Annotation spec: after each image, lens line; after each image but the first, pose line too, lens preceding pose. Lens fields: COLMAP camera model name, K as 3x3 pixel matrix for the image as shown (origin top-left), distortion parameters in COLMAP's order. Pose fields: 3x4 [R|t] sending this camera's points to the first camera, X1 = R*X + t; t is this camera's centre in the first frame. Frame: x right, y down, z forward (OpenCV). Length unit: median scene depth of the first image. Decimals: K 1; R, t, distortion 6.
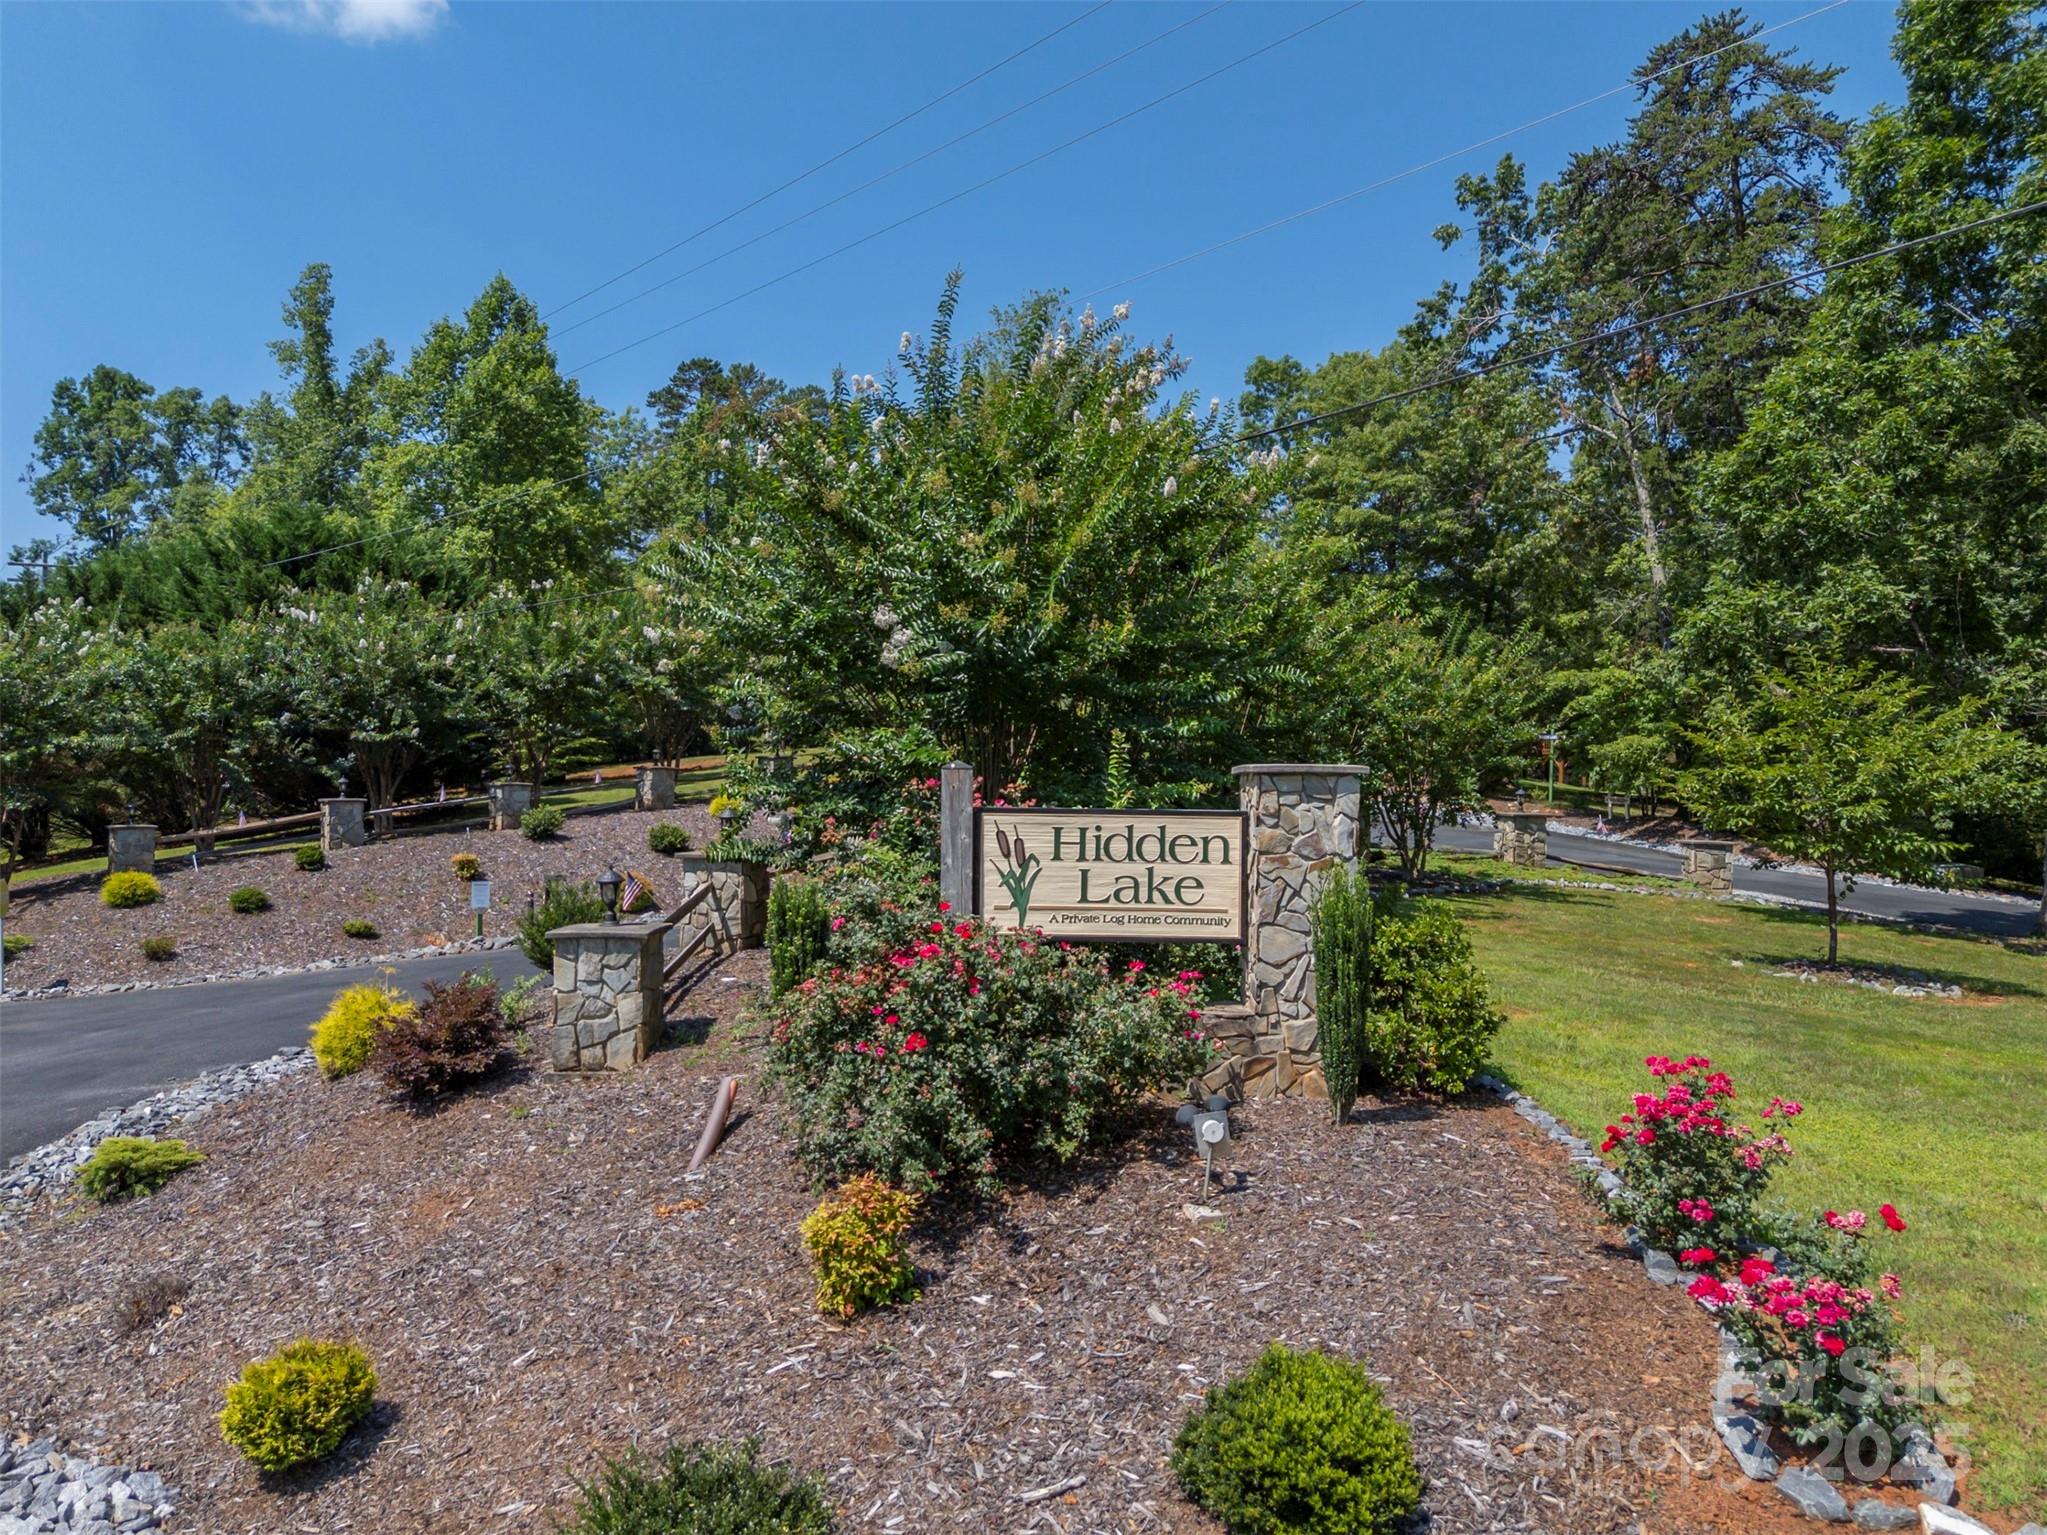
lens RADIAL K [[1537.7, 0, 1018.8], [0, 1537.7, 758.3], [0, 0, 1]] dist [0.051210, -0.014638]
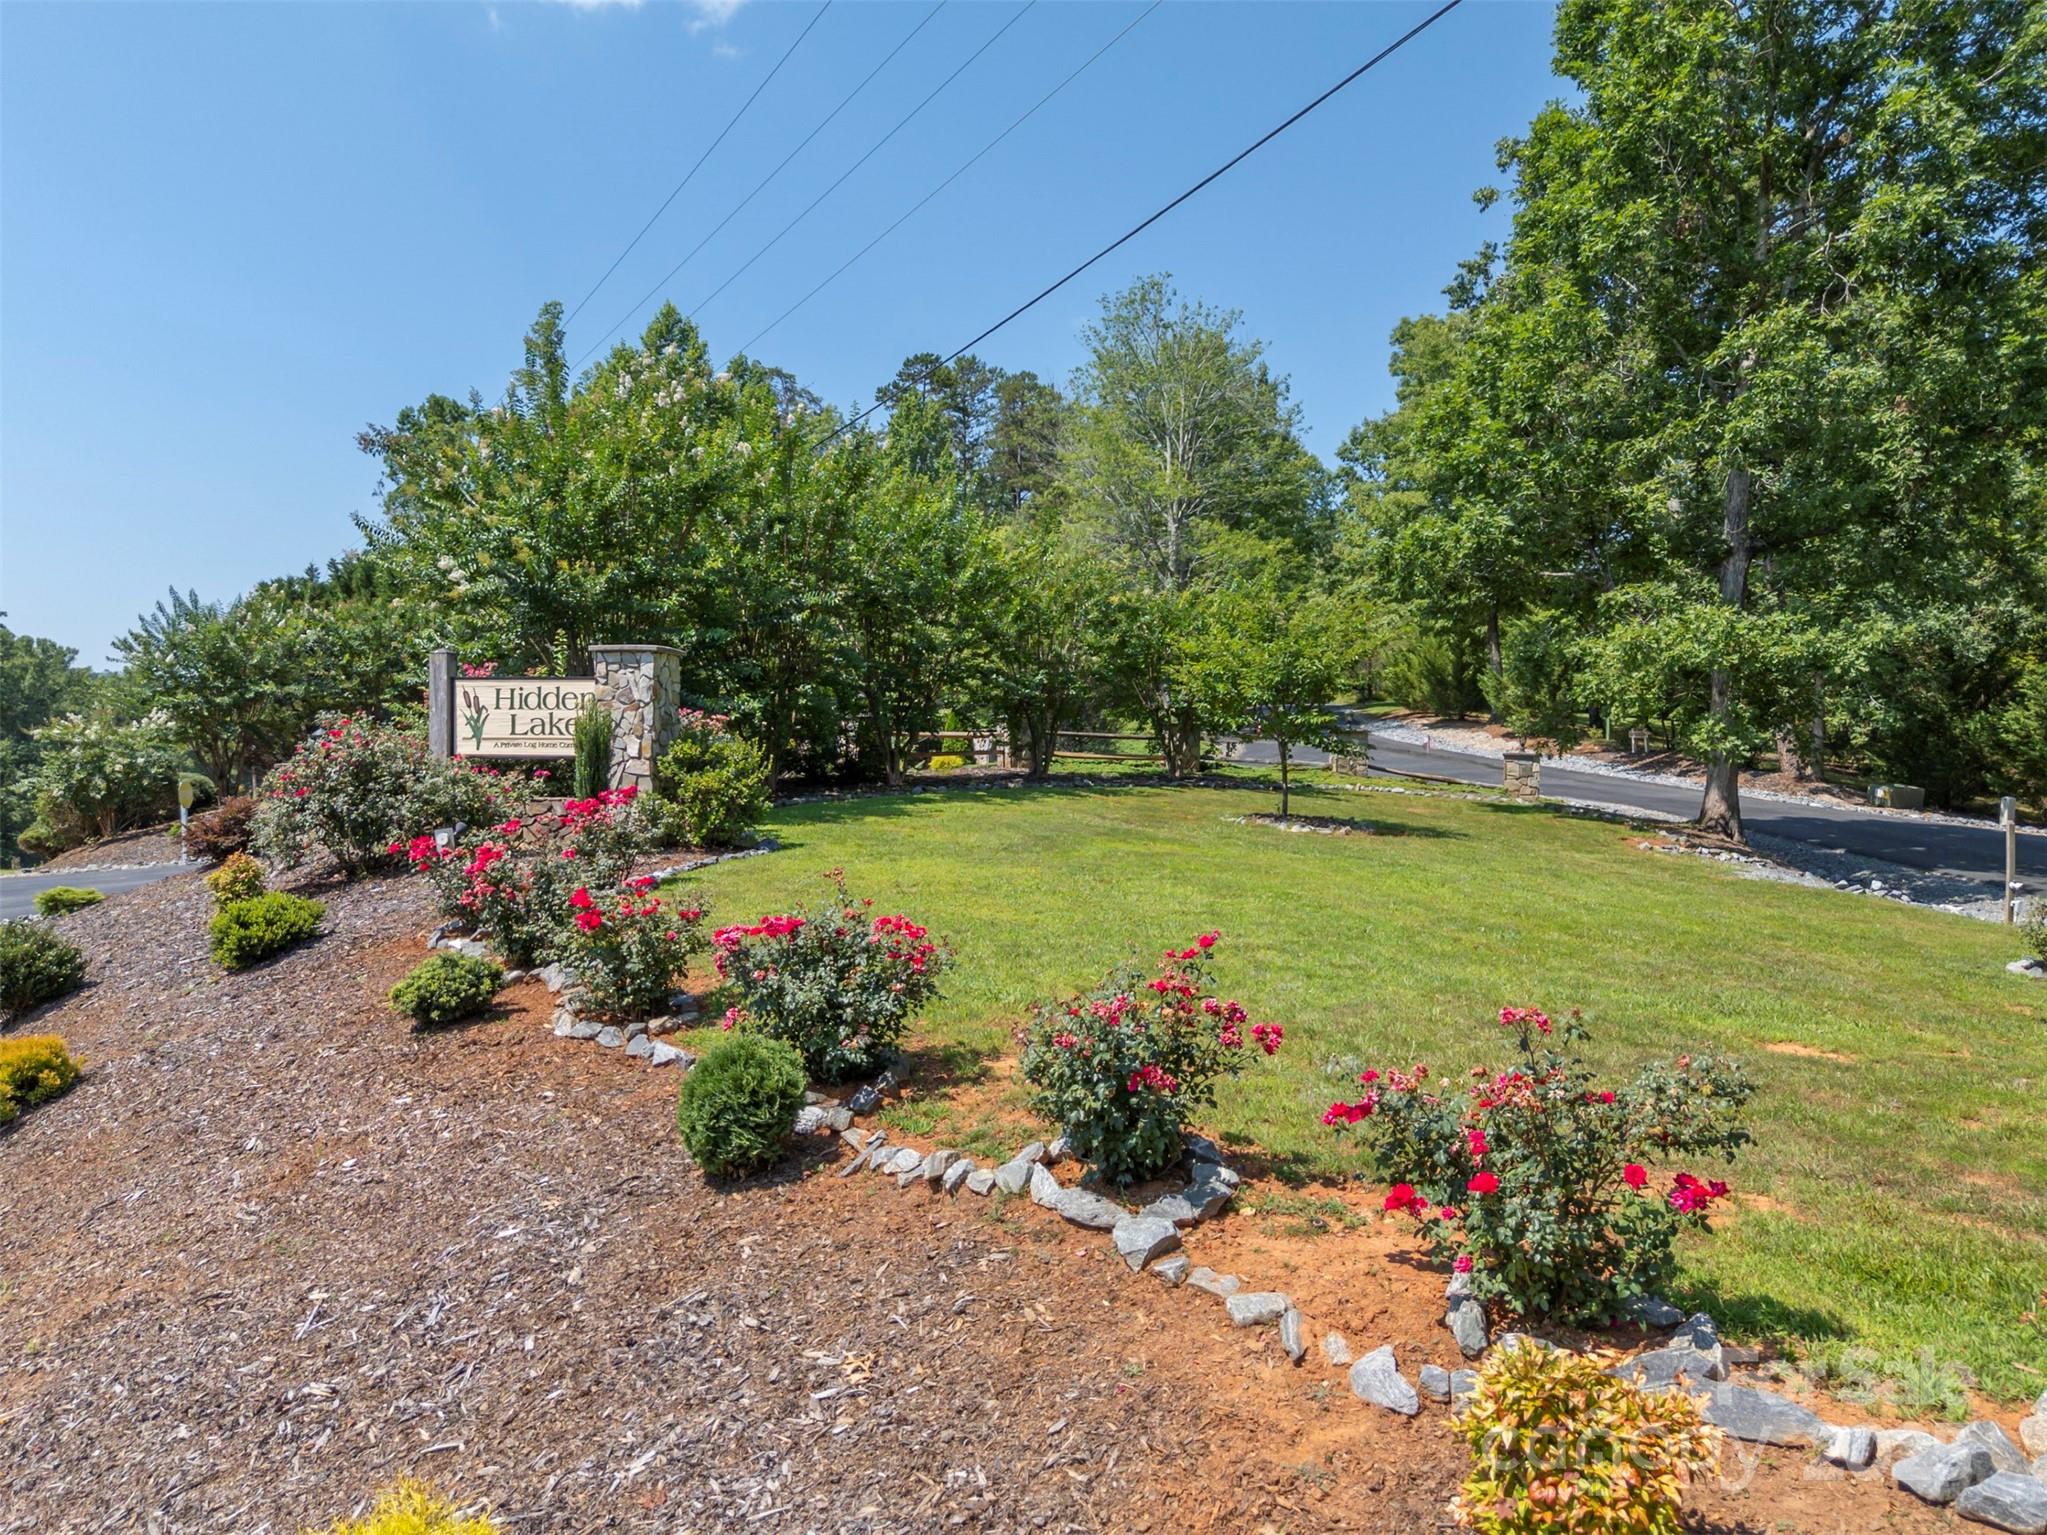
lens RADIAL K [[1537.7, 0, 1020.6], [0, 1537.7, 778.7], [0, 0, 1]] dist [0.051210, -0.014638]
pose [[0.972939, -0.002475, -0.231050, 0.937406], [0.009288, 0.999553, 0.028406, 0.098666], [0.230876, -0.029784, 0.972527, -0.461633]]
